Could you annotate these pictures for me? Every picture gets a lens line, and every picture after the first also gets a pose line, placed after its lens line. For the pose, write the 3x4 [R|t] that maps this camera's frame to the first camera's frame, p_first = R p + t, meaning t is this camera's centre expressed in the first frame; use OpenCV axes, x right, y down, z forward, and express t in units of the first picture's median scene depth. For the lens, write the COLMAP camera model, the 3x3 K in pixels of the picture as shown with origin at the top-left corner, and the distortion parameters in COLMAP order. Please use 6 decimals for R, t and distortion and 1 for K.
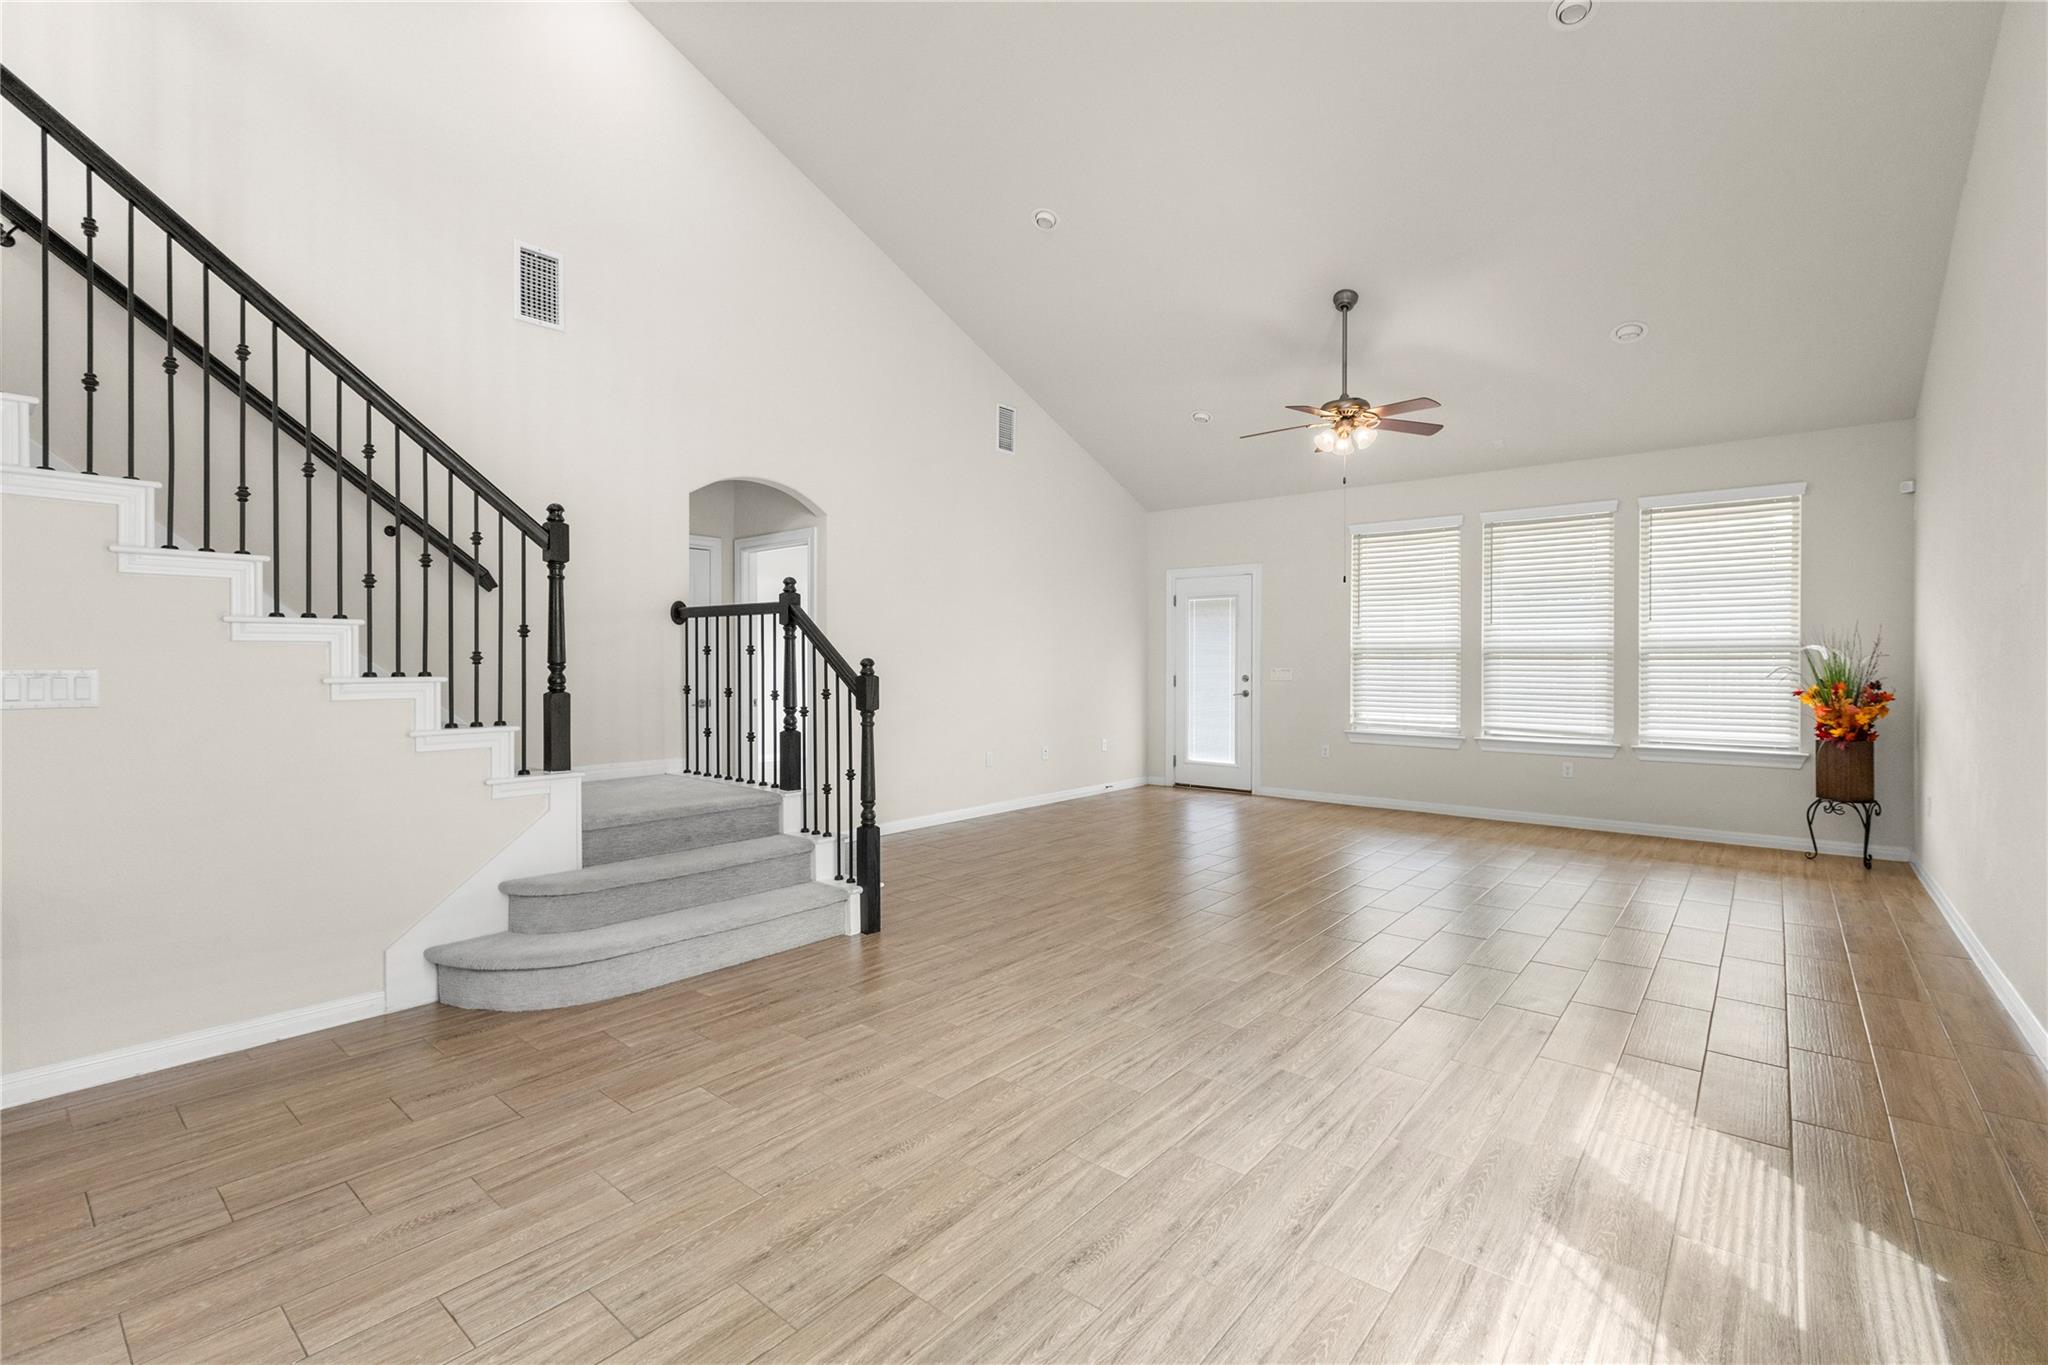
lens RADIAL K [[903.0, 0, 1031.6], [0, 903.0, 663.6], [0, 0, 1]] dist [0.000676, -0.000575]
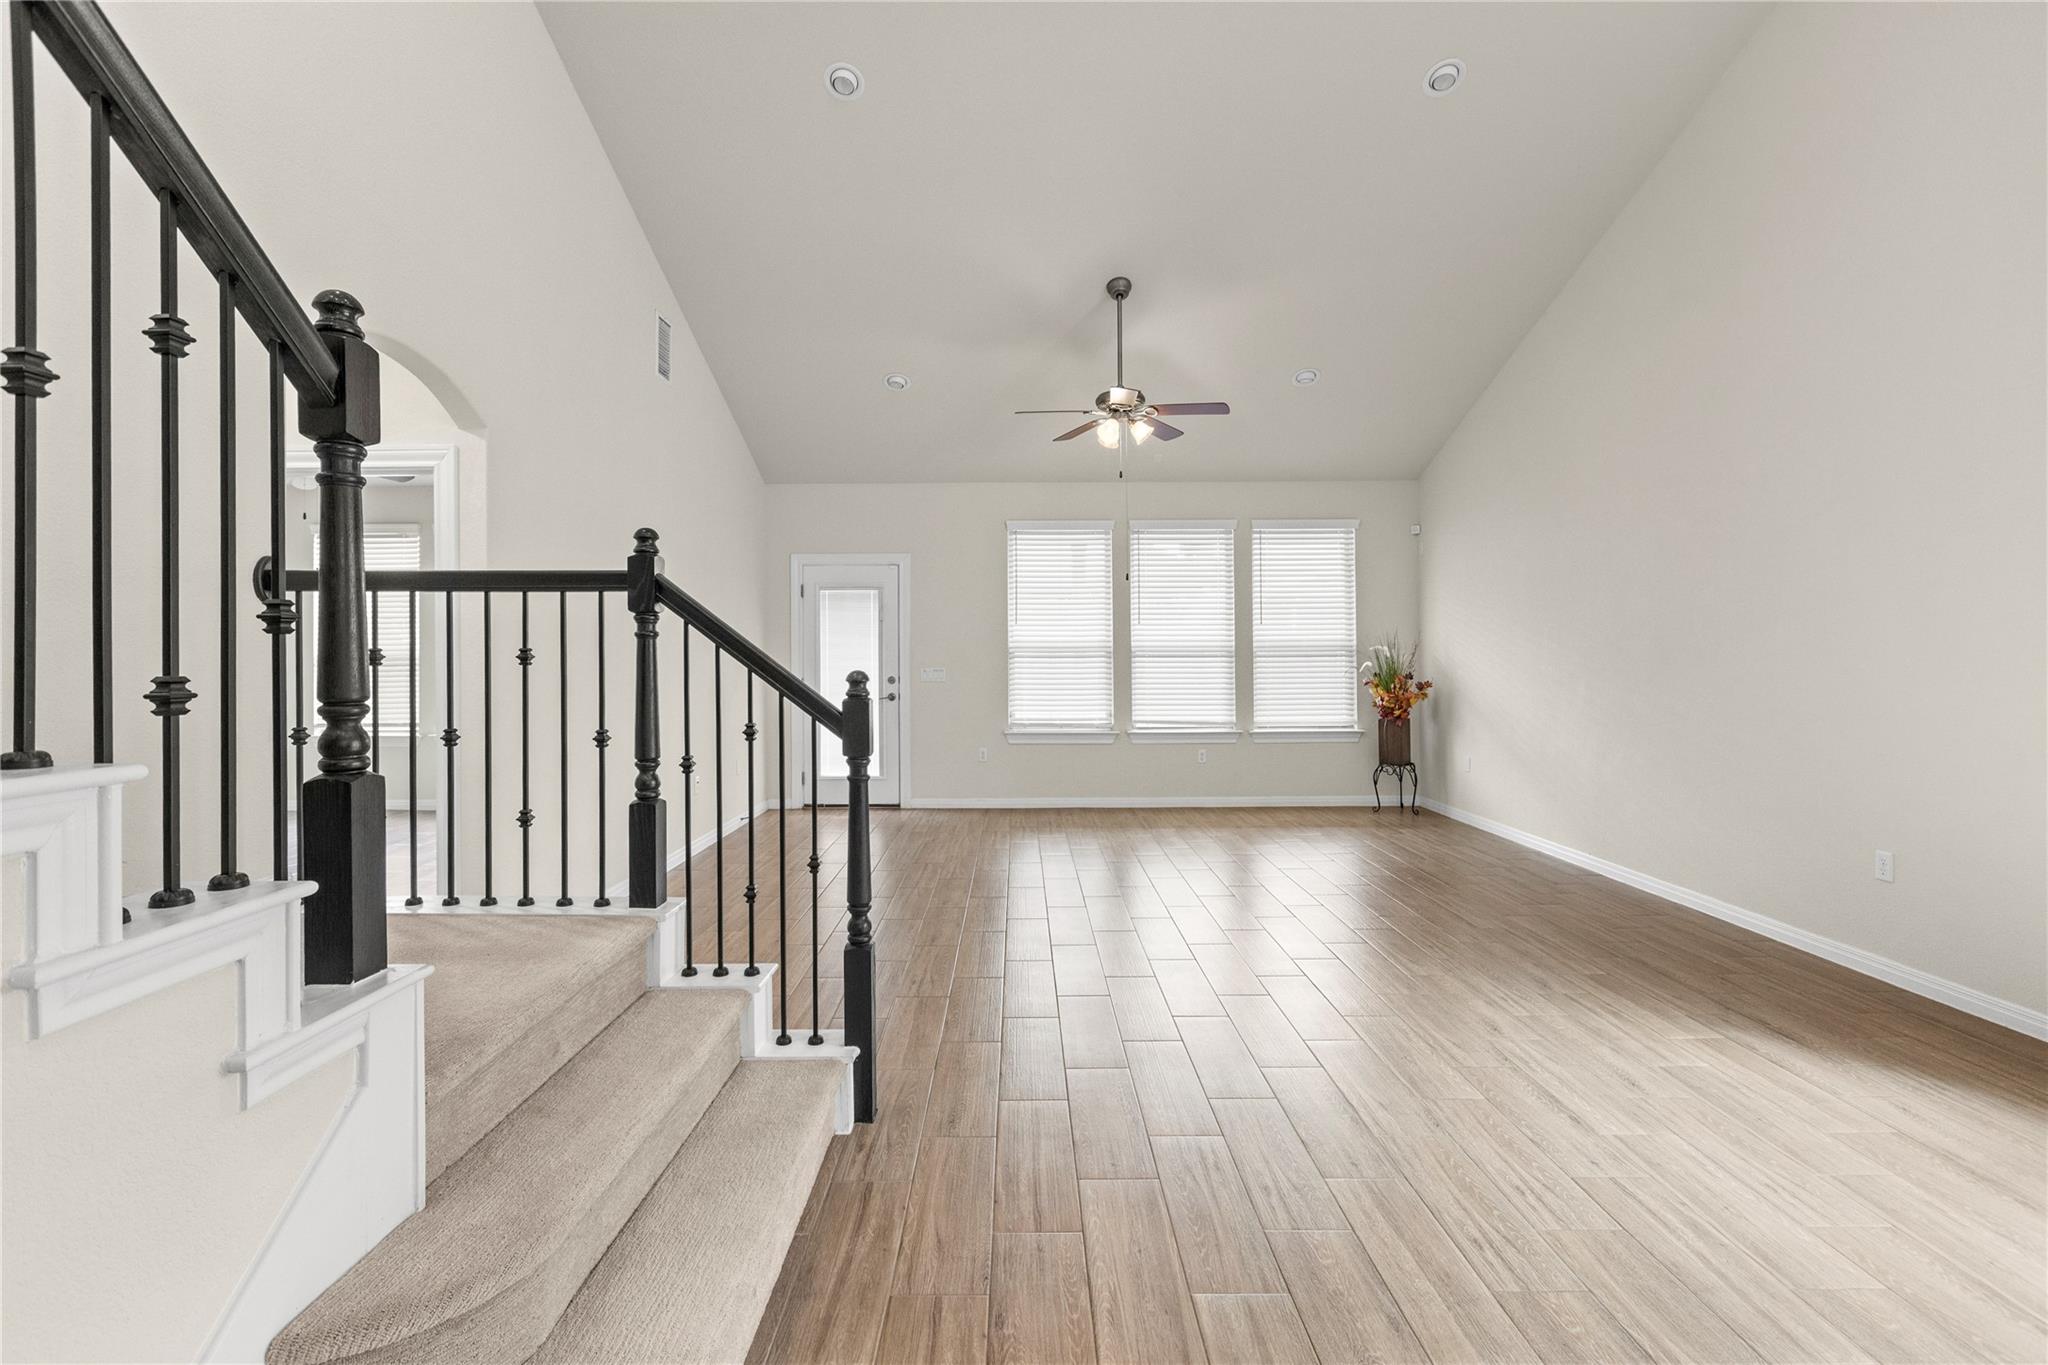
lens RADIAL K [[903.0, 0, 1040.2], [0, 903.0, 647.3], [0, 0, 1]] dist [0.000676, -0.000575]
pose [[0.772566, -0.001074, 0.634933, -0.326267], [0.008836, 0.999920, -0.009059, -0.010259], [-0.634873, 0.012609, 0.772514, 0.306492]]
